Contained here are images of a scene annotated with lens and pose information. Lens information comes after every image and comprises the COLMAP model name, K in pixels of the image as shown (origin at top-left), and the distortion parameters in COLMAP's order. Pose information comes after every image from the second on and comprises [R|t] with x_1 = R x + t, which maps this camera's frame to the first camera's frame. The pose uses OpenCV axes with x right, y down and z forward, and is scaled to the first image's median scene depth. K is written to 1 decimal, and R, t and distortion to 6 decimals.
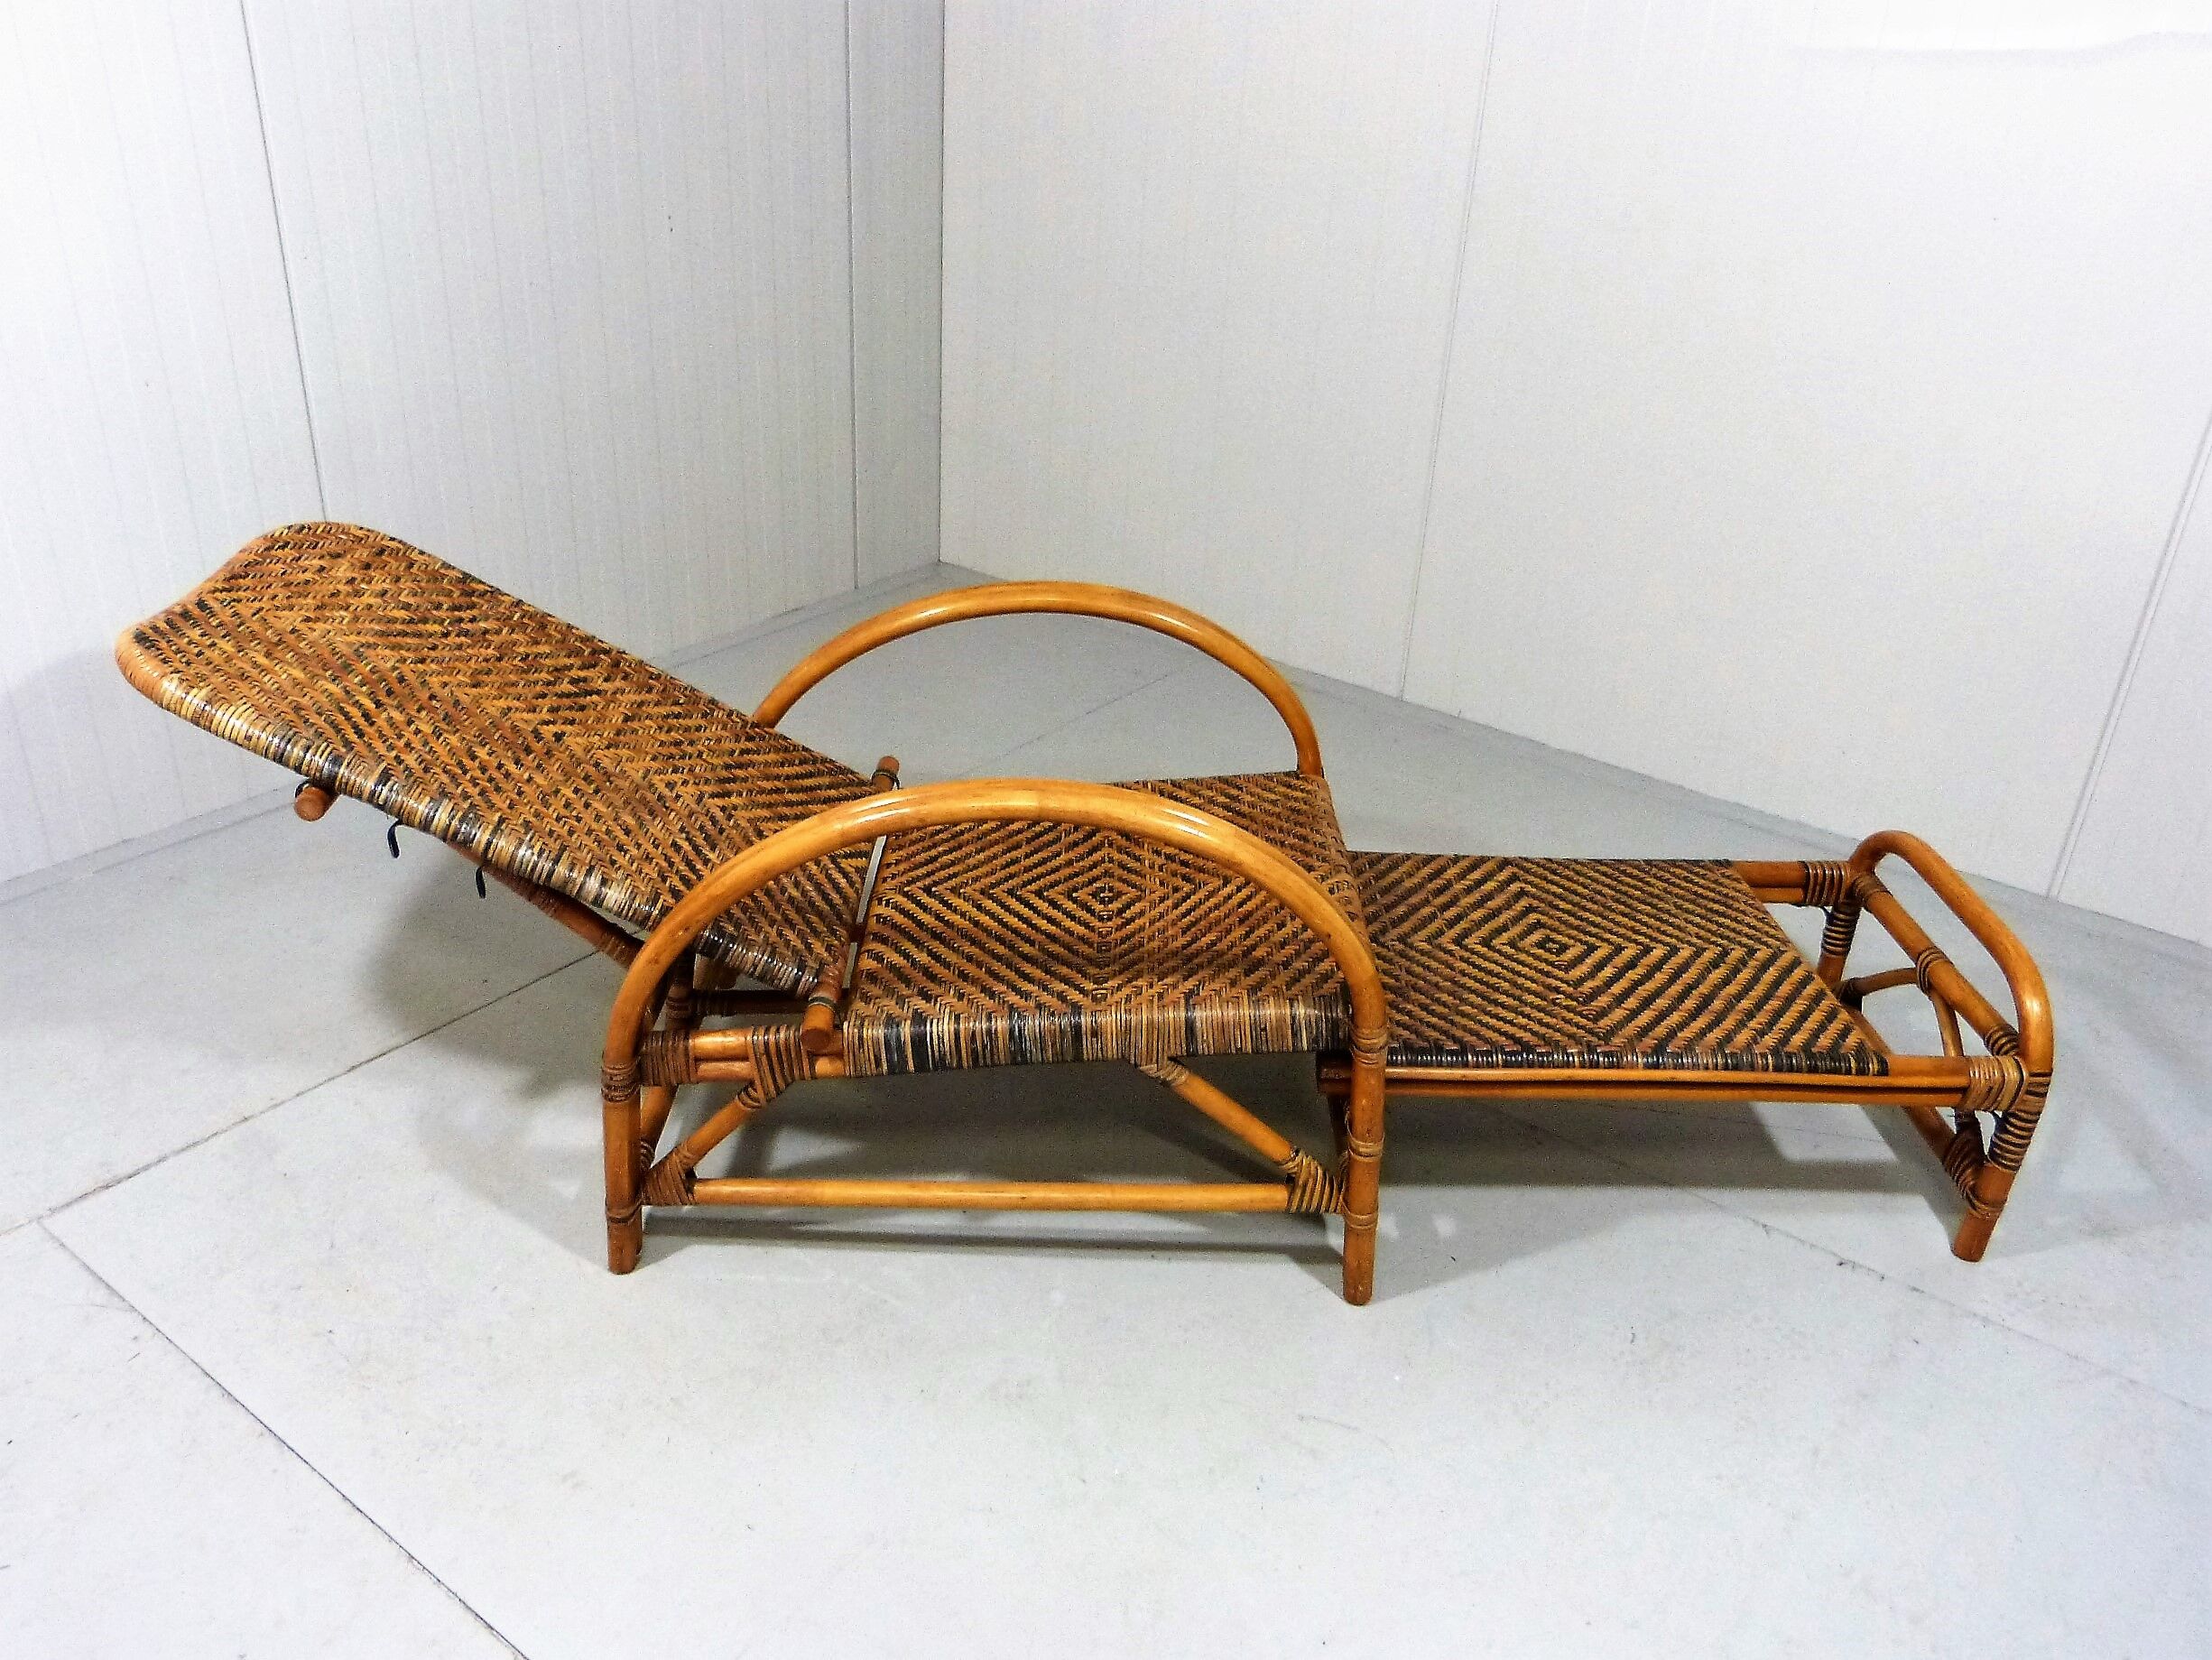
lens RADIAL K [[1742.6, 0, 1106.0], [0, 1742.6, 830.0], [0, 0, 1]] dist [-0.048405, 0.039533]
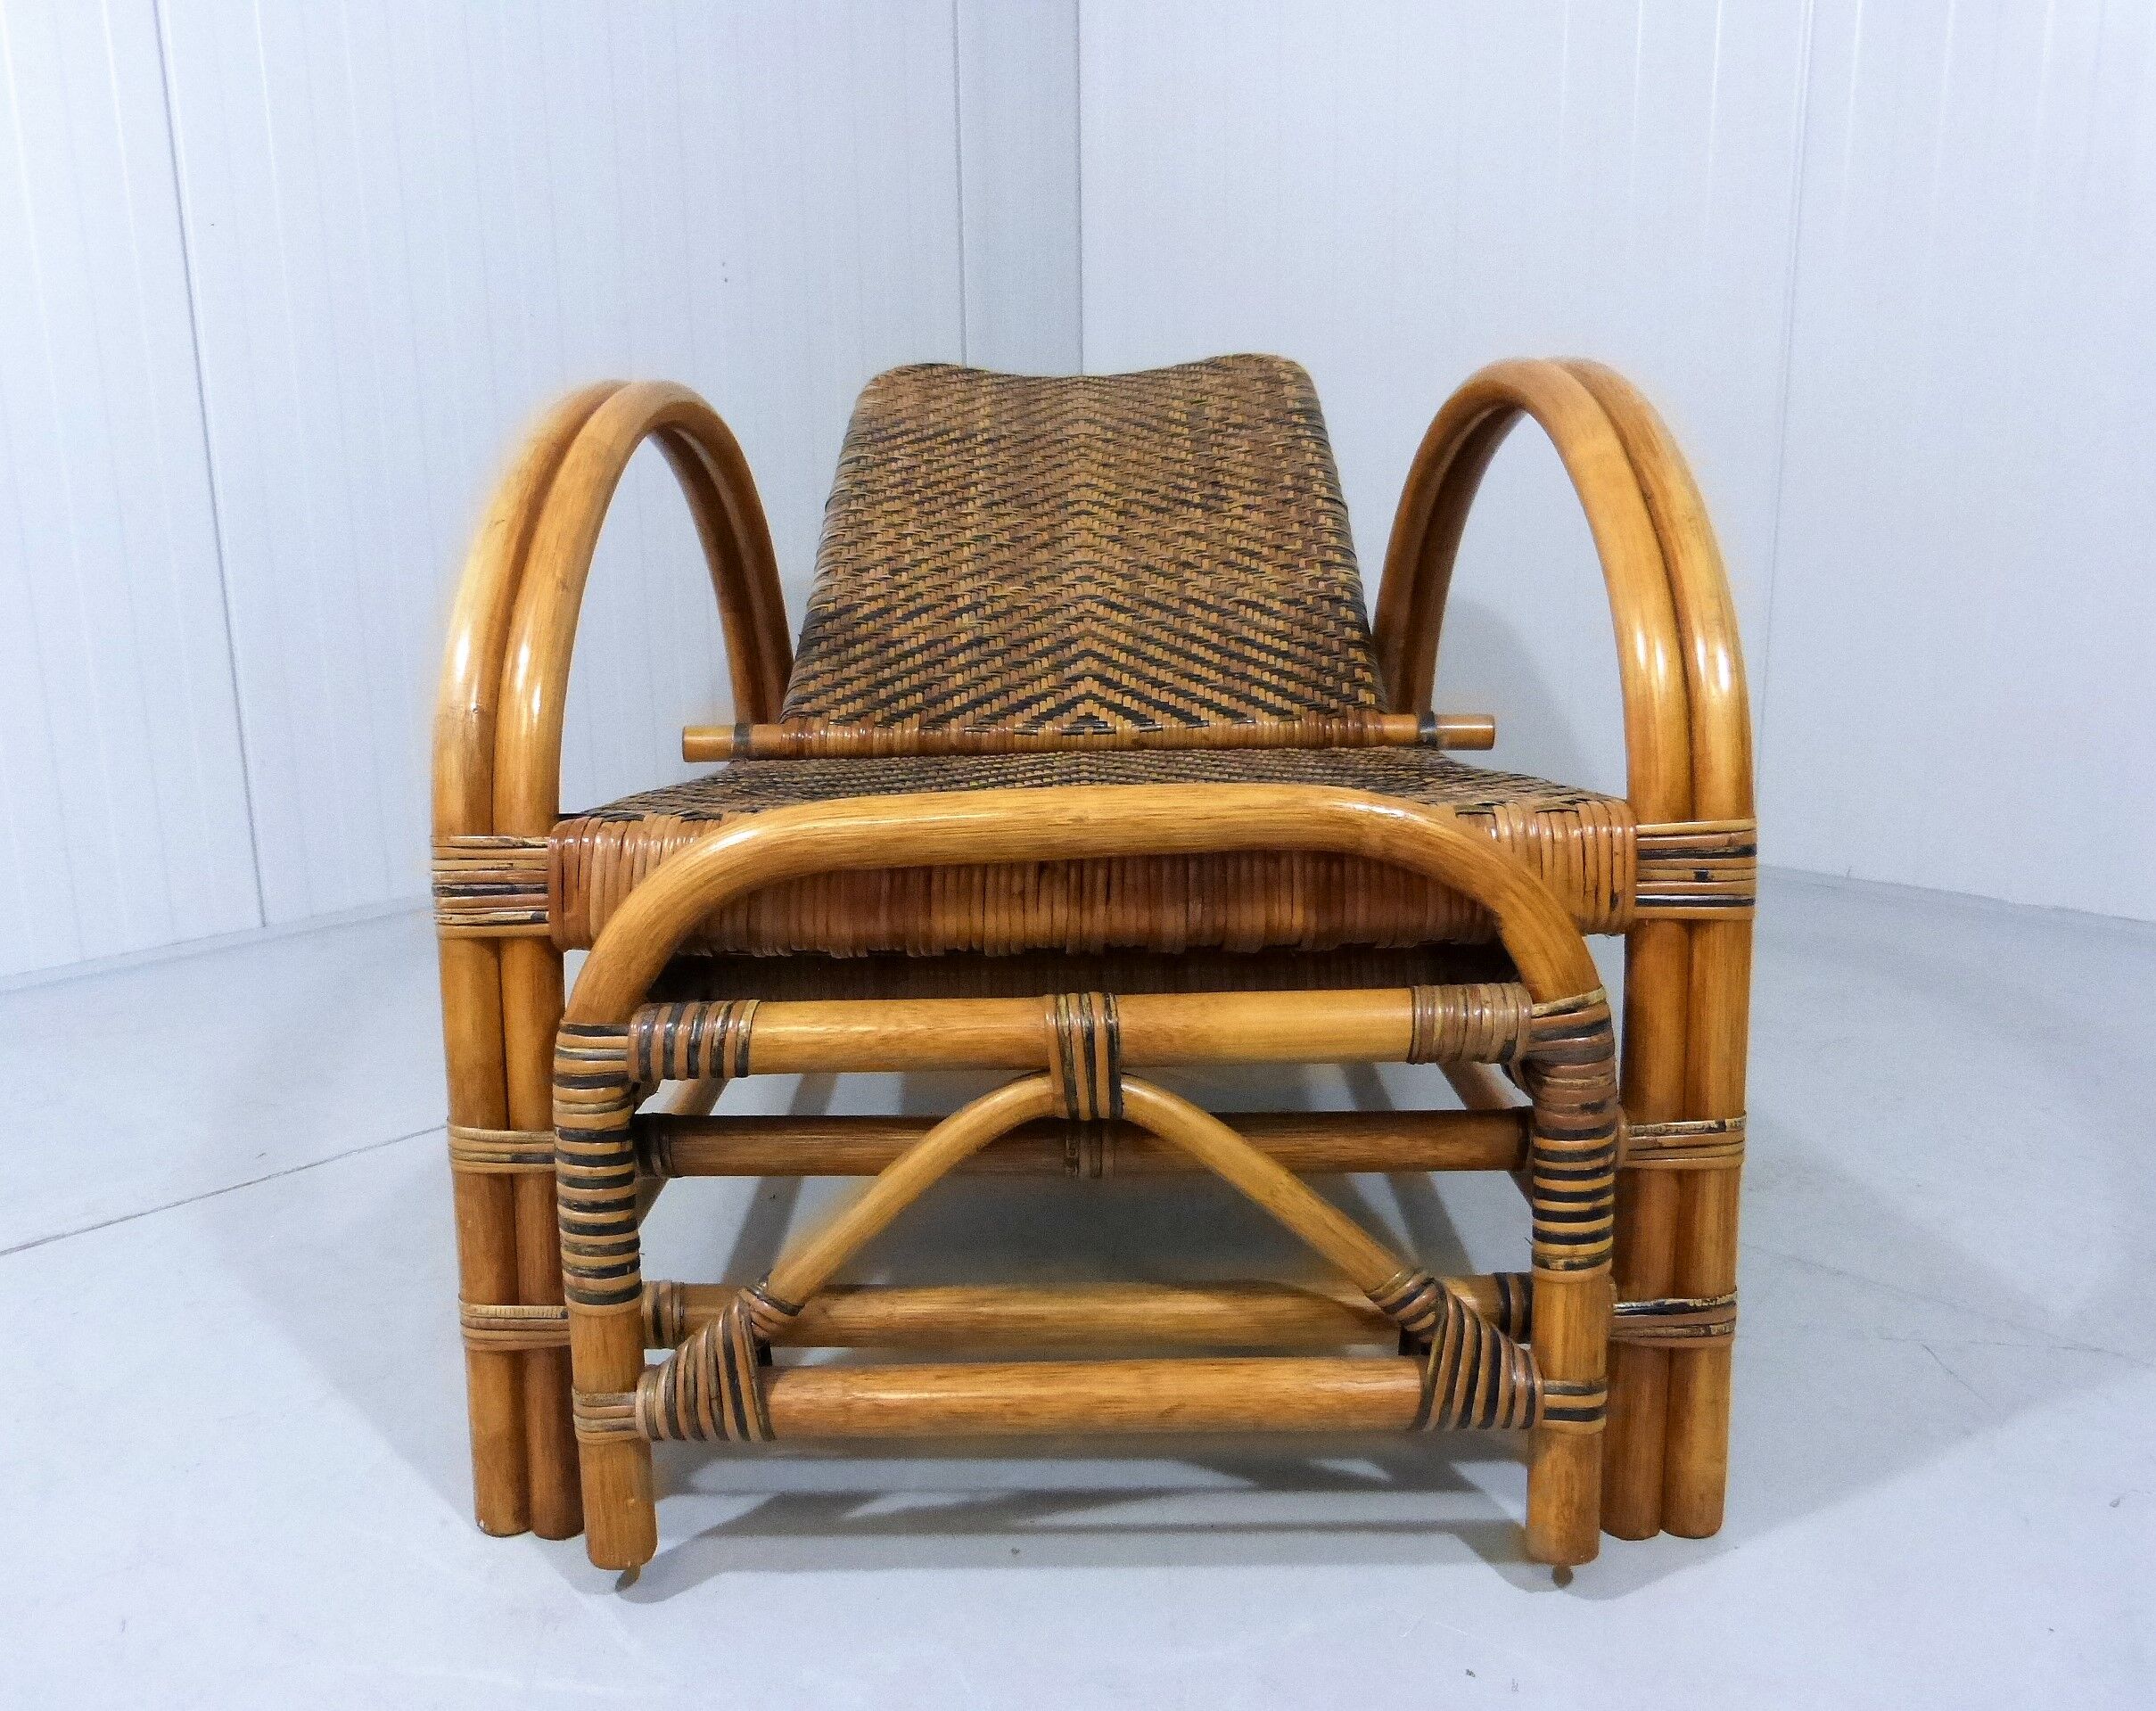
lens RADIAL K [[1696.6, 0, 1000.9], [0, 1696.6, 847.4], [0, 0, 1]] dist [-0.028589, 0.000849]
pose [[-0.033894, 0.167365, -0.985312, 0.560456], [-0.440859, 0.882275, 0.165028, -0.029113], [0.896936, 0.439977, 0.043881, 1.019460]]
